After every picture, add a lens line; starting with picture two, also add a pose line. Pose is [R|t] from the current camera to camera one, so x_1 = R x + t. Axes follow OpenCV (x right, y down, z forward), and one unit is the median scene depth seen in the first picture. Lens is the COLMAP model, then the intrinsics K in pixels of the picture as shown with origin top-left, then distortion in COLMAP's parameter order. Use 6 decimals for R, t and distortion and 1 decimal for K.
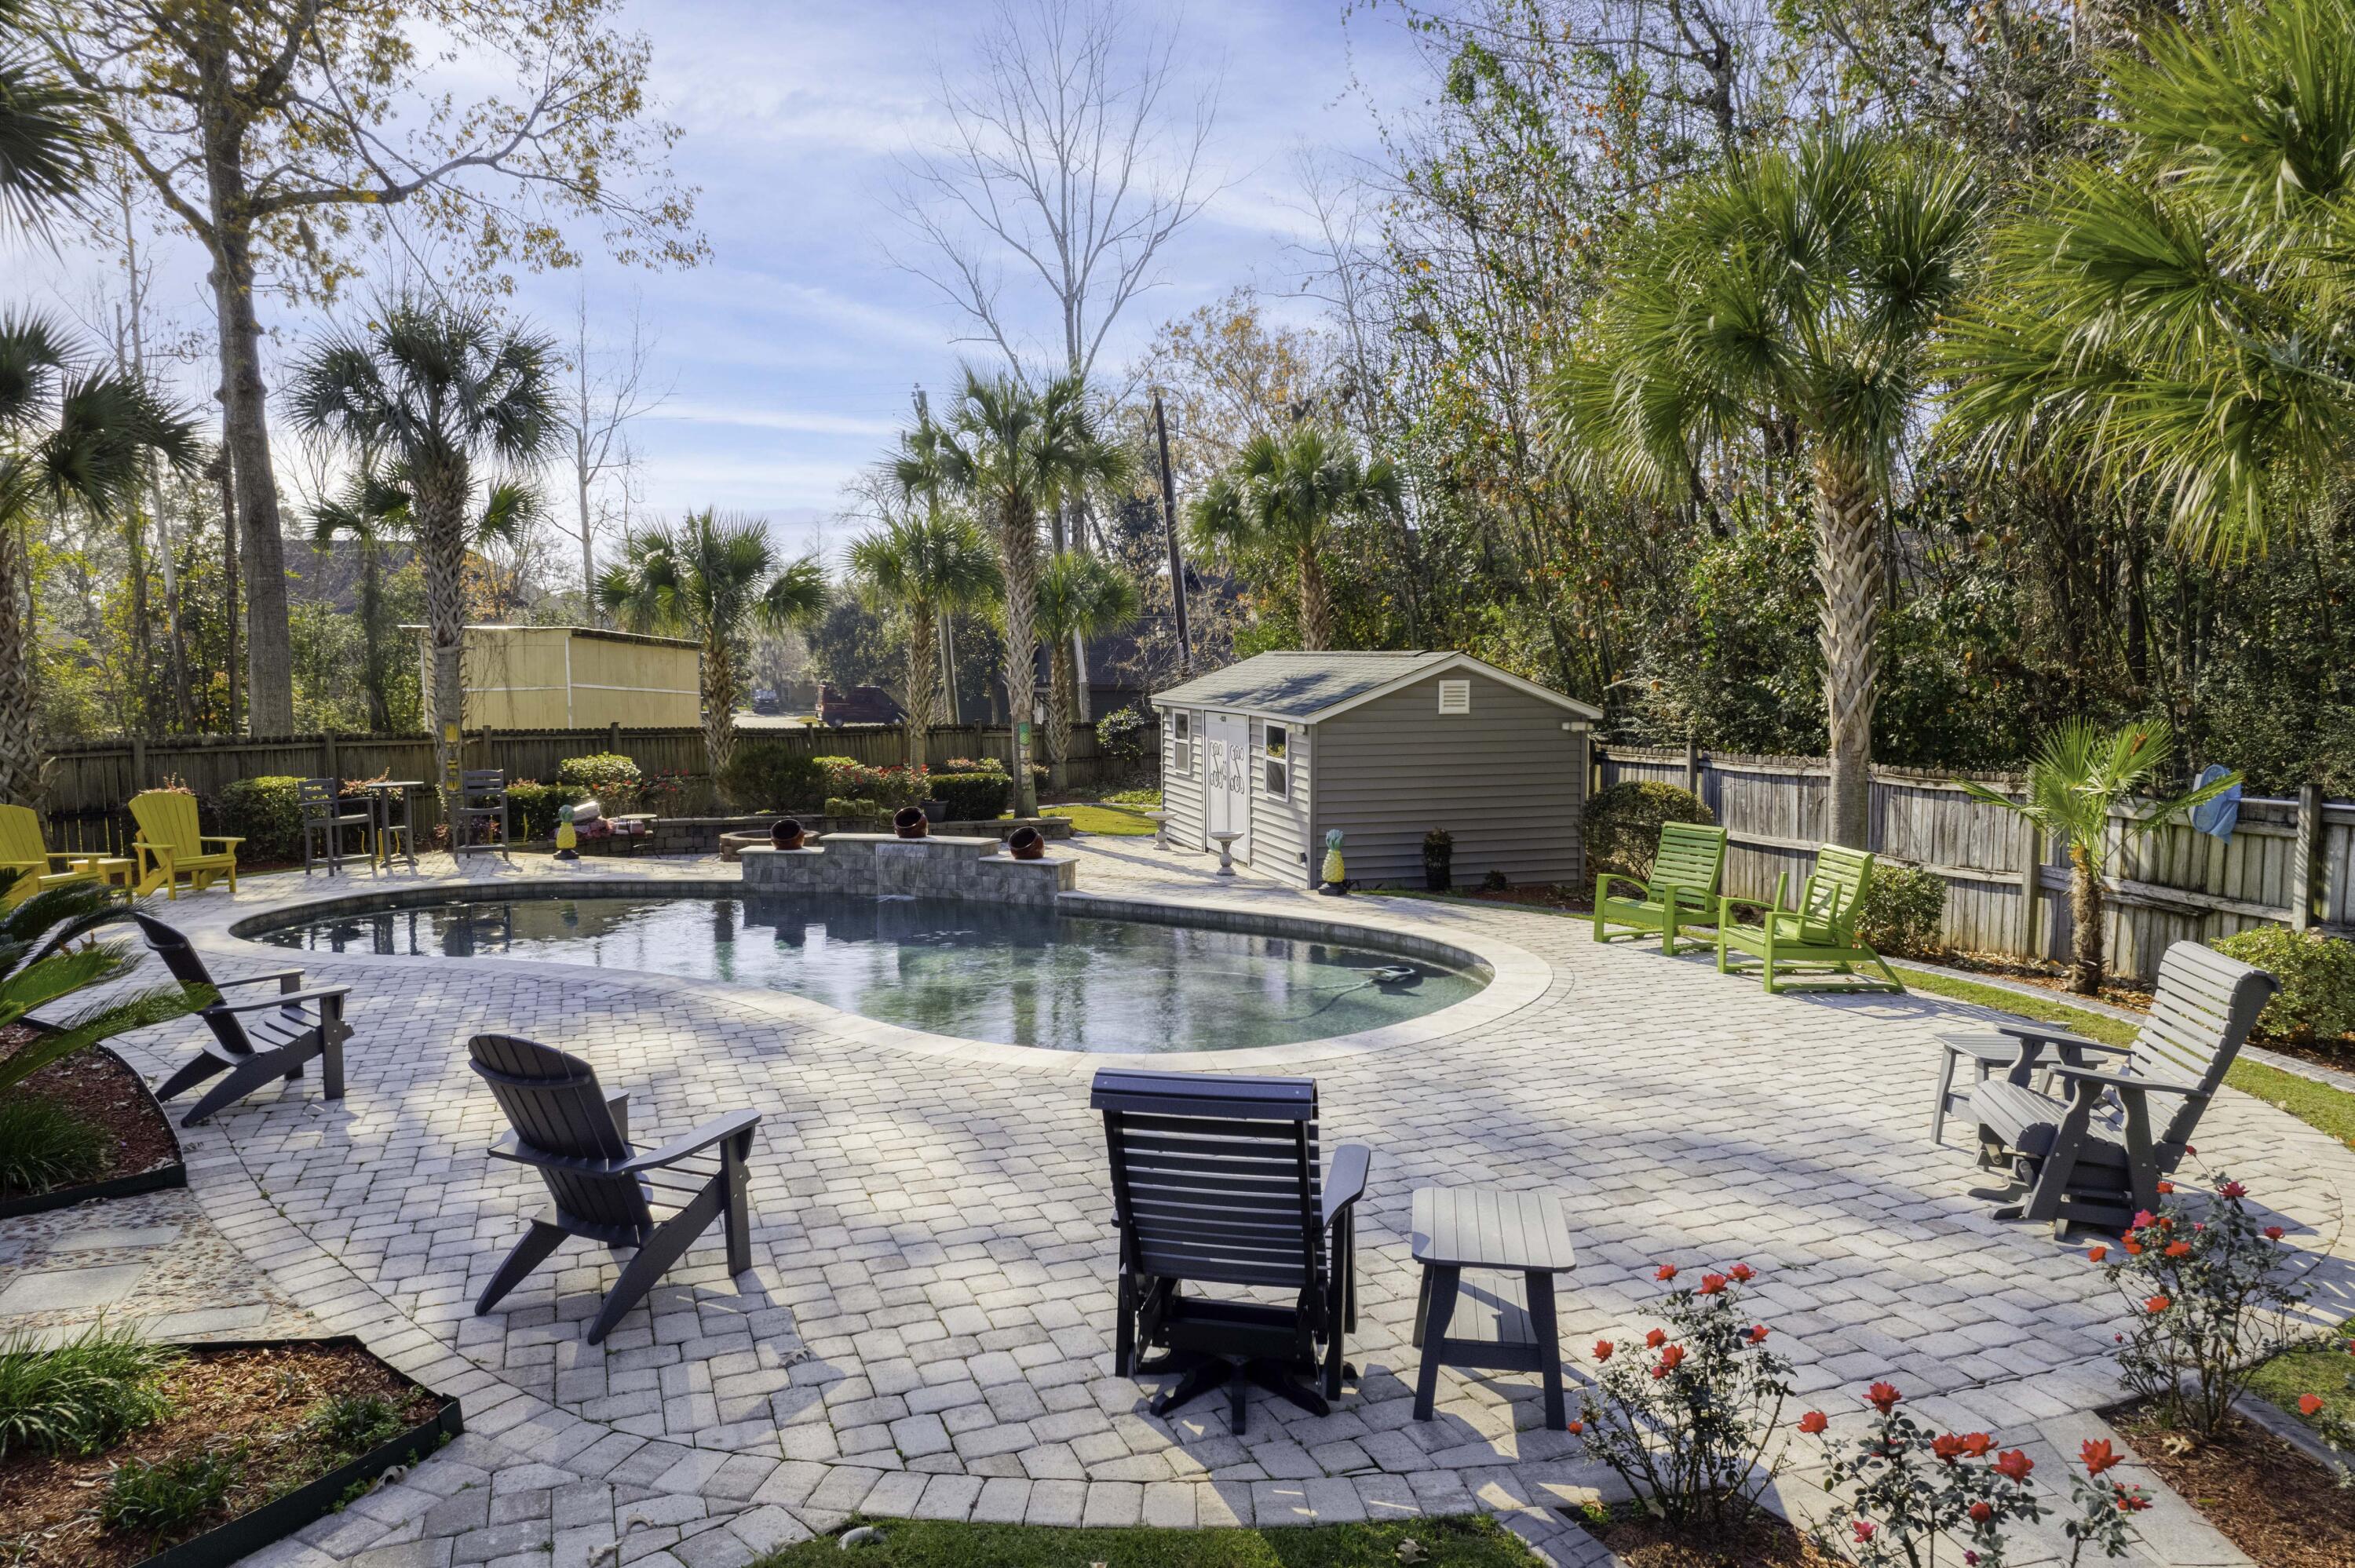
lens RADIAL K [[1526.1, 0, 1184.9], [0, 1526.1, 746.9], [0, 0, 1]] dist [-0.079913, 0.074067]
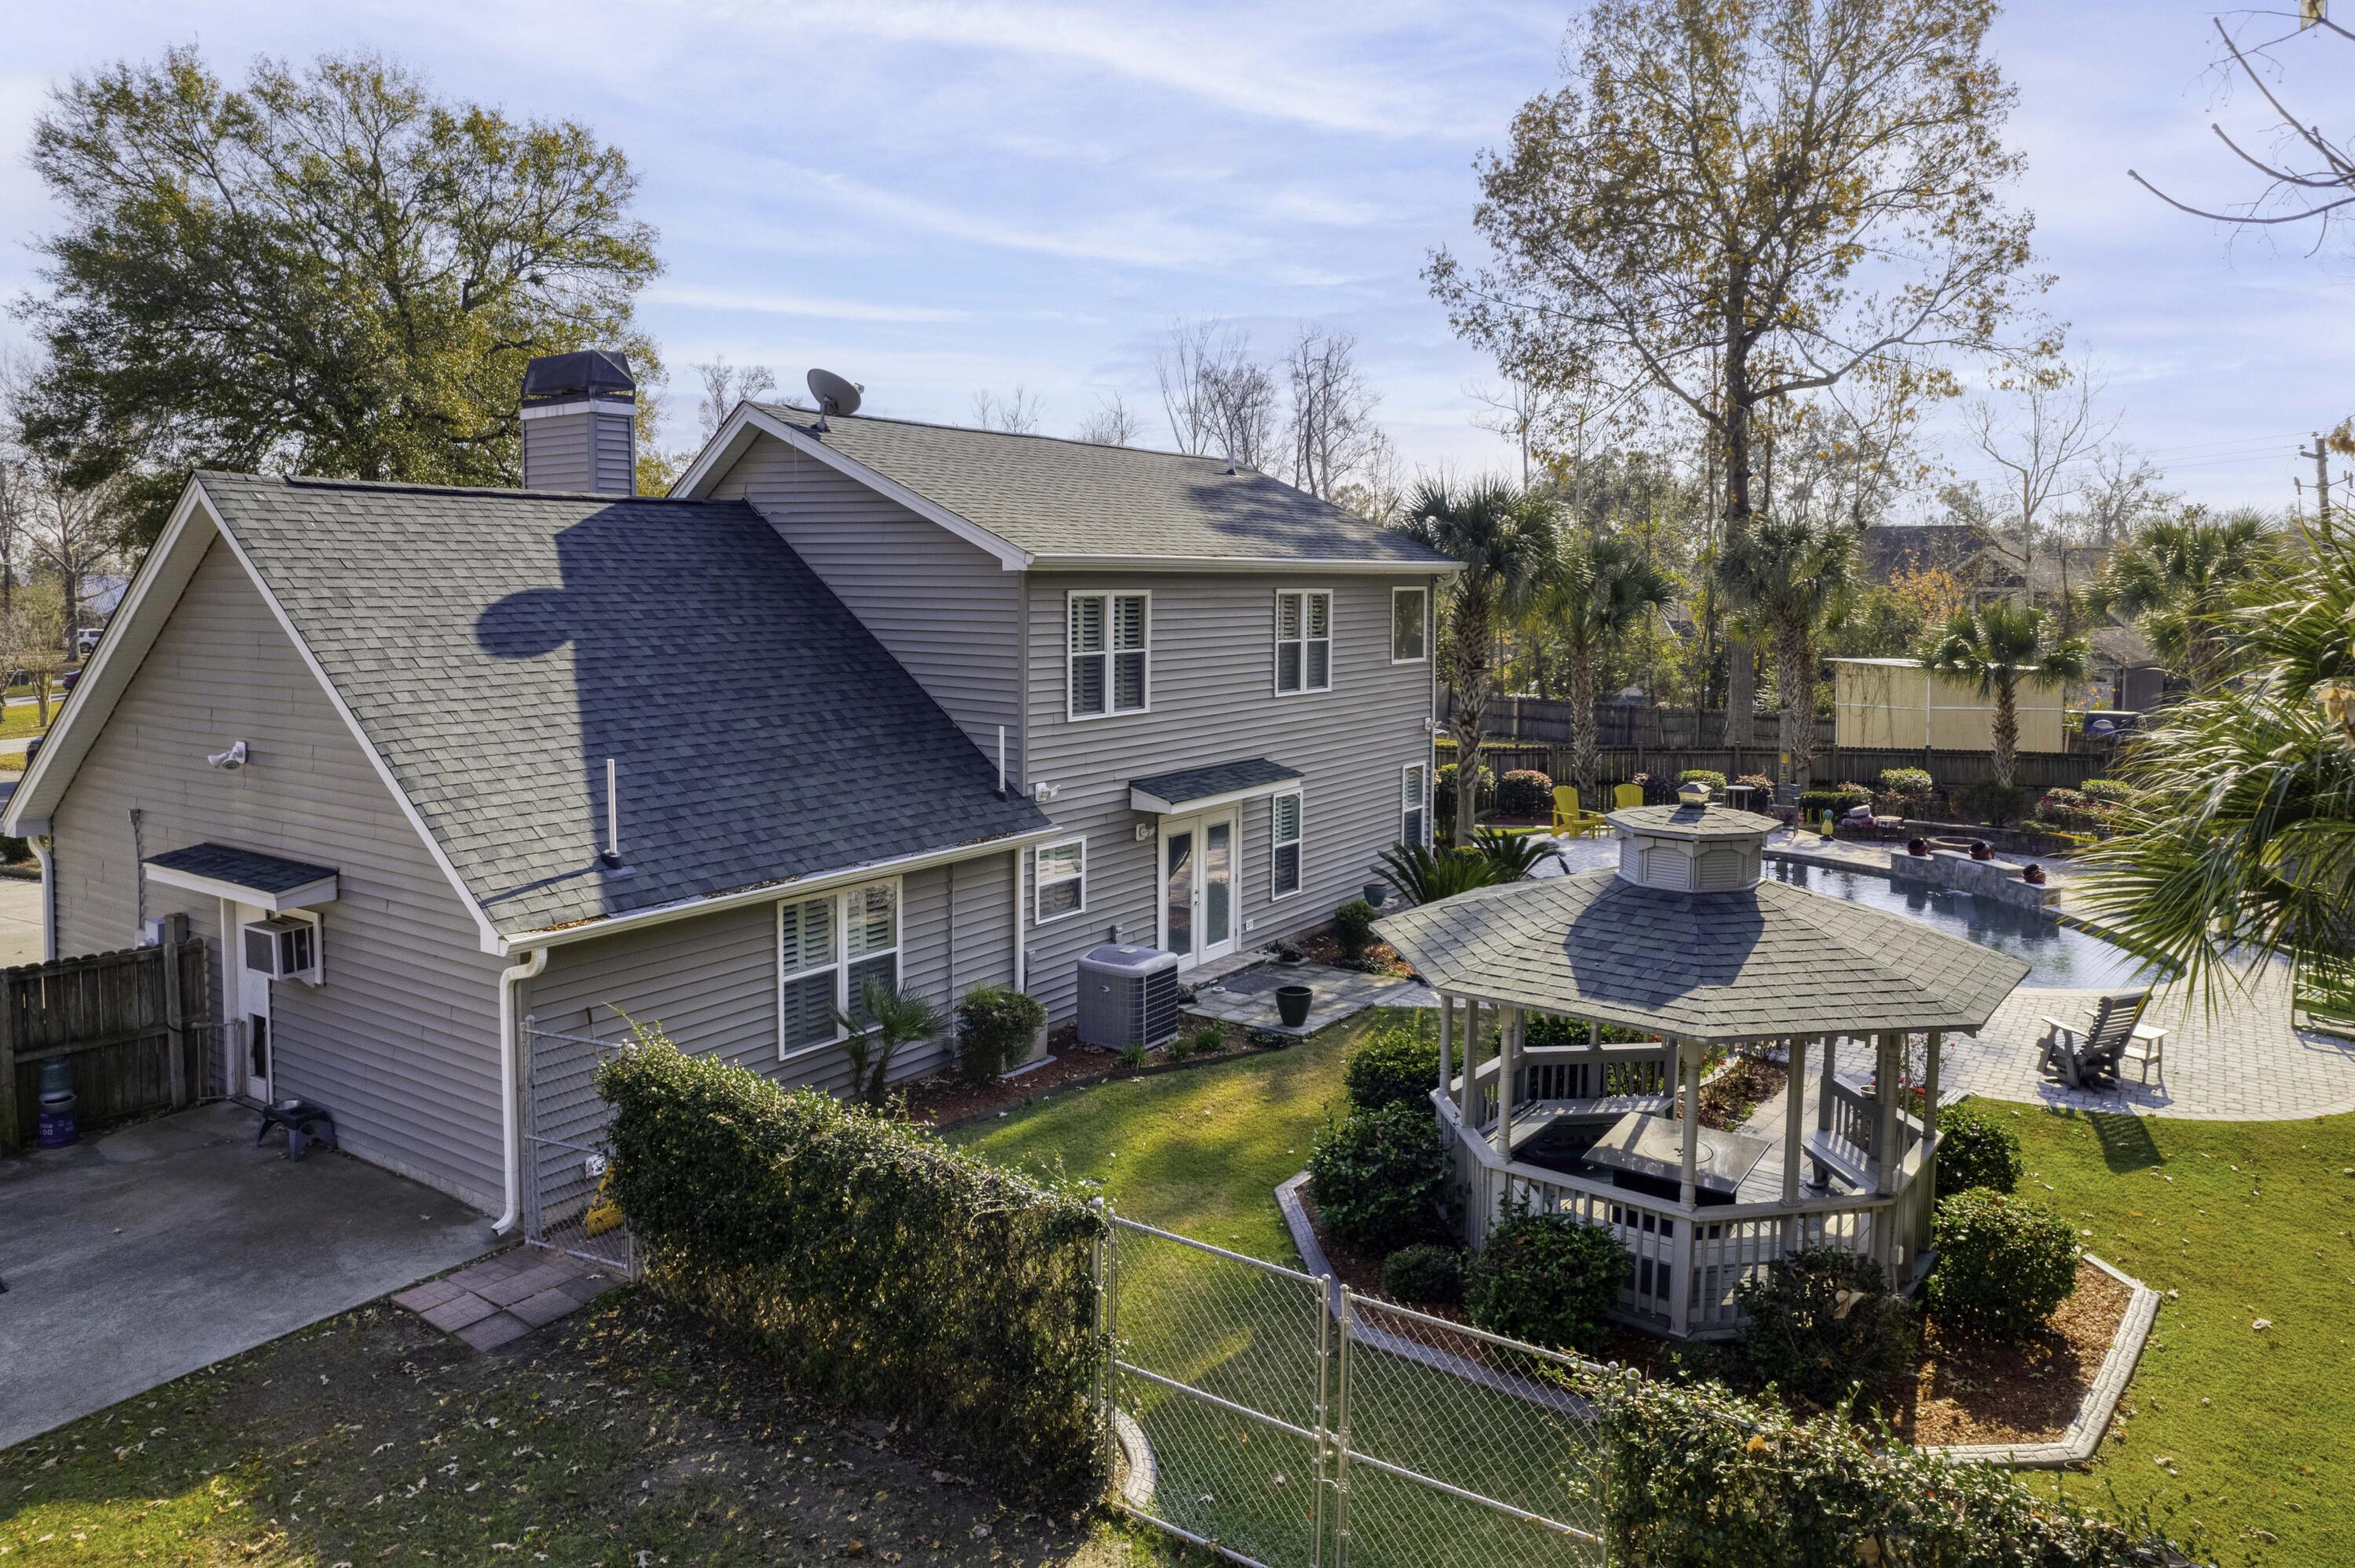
lens RADIAL K [[1526.1, 0, 1184.9], [0, 1526.1, 746.9], [0, 0, 1]] dist [-0.079913, 0.074067]
pose [[0.554470, 0.090908, -0.827223, 0.357605], [-0.046966, 0.995850, 0.077960, -0.078400], [0.830877, -0.004375, 0.556438, -0.344620]]
